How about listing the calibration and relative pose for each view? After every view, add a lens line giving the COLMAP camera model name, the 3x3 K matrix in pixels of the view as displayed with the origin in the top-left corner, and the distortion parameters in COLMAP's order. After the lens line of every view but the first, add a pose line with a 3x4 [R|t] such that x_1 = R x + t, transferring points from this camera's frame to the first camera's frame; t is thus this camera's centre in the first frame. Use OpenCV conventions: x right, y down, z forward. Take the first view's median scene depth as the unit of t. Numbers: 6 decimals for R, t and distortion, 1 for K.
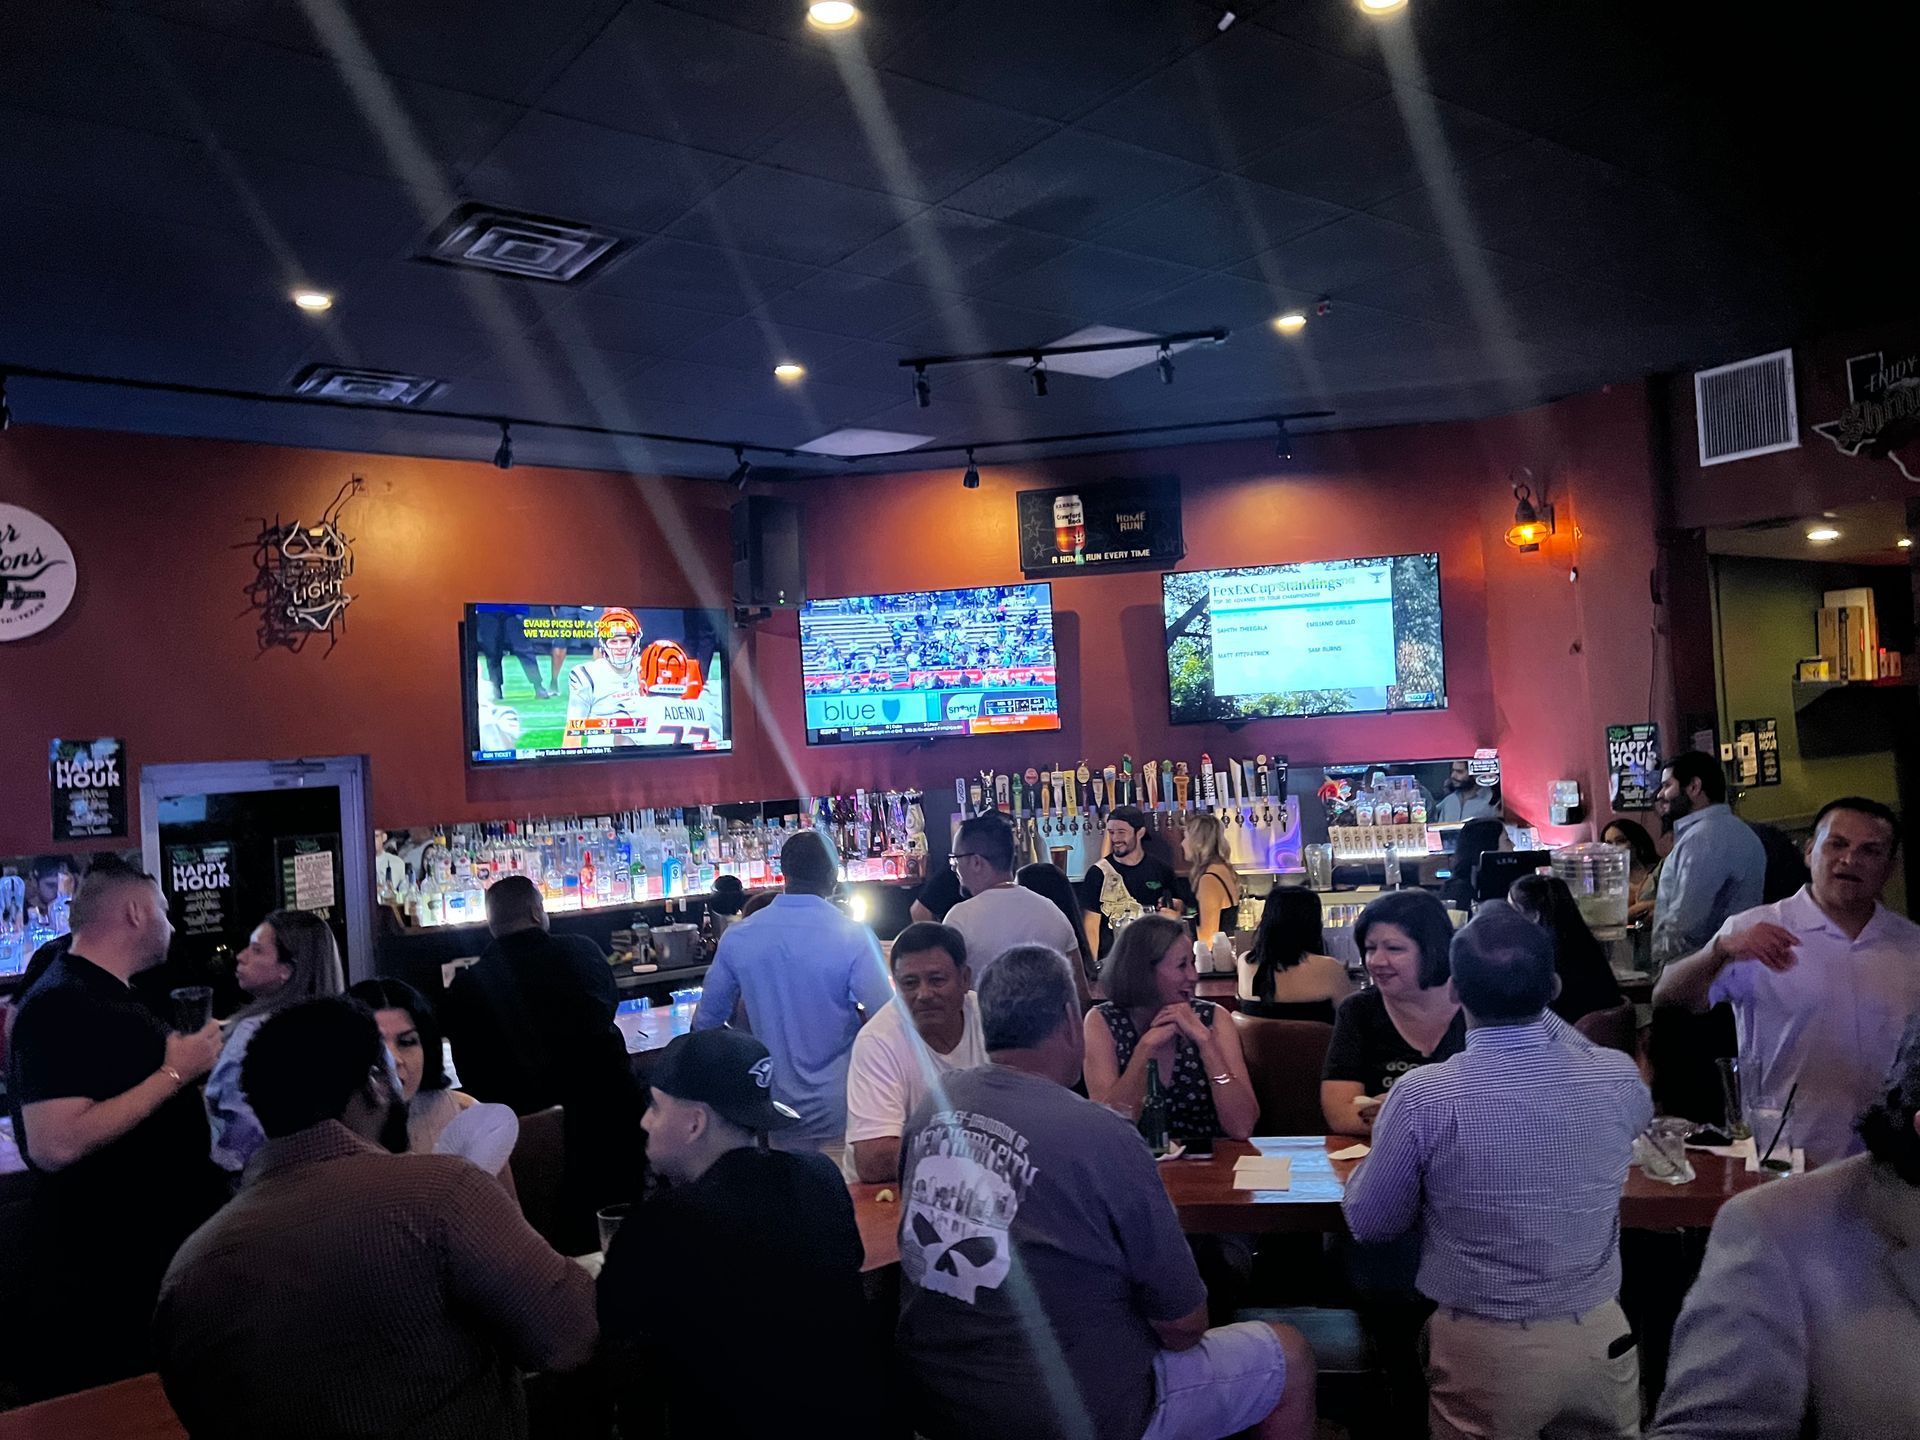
lens RADIAL K [[1471.8, 0, 960.0], [0, 1471.8, 720.0], [0, 0, 1]] dist [0.057018, -0.005519]
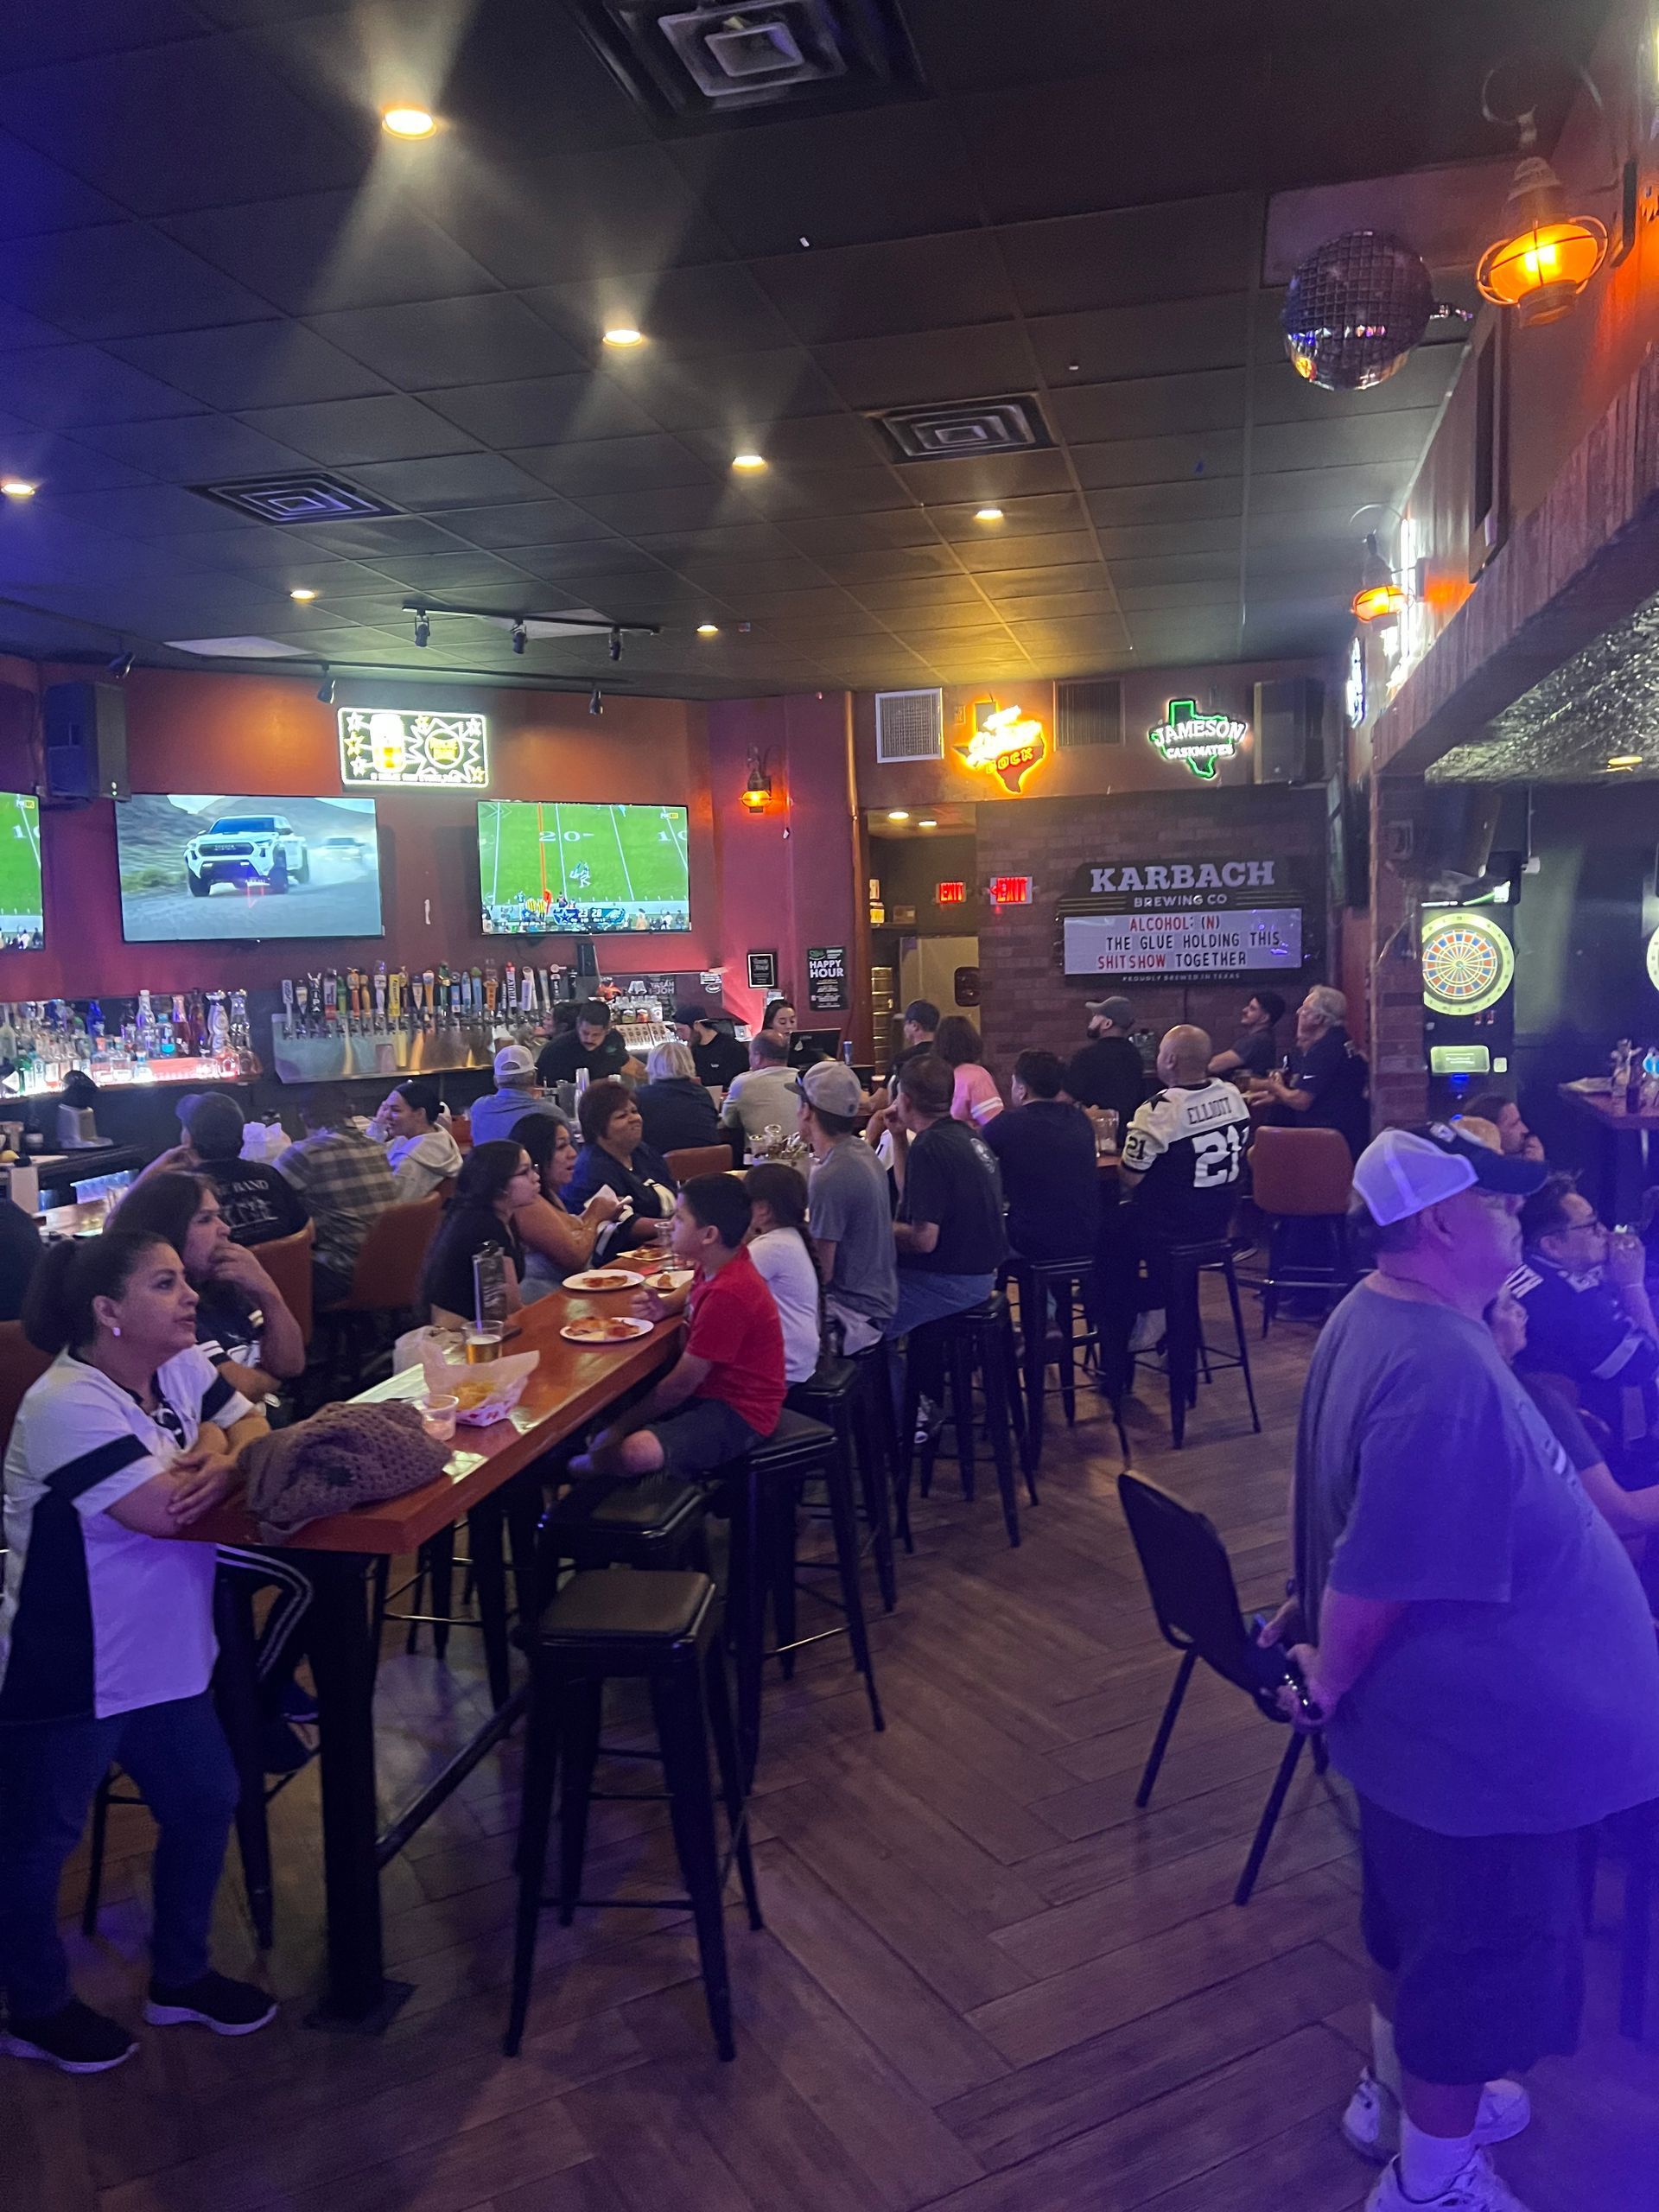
lens RADIAL K [[1695.6, 0, 829.5], [0, 1695.6, 1106.0], [0, 0, 1]] dist [0.057018, -0.005519]
pose [[0.780556, -0.026227, 0.624535, -0.470054], [-0.027340, 0.996731, 0.076028, 0.026707], [-0.624488, -0.076419, 0.777287, -0.201917]]
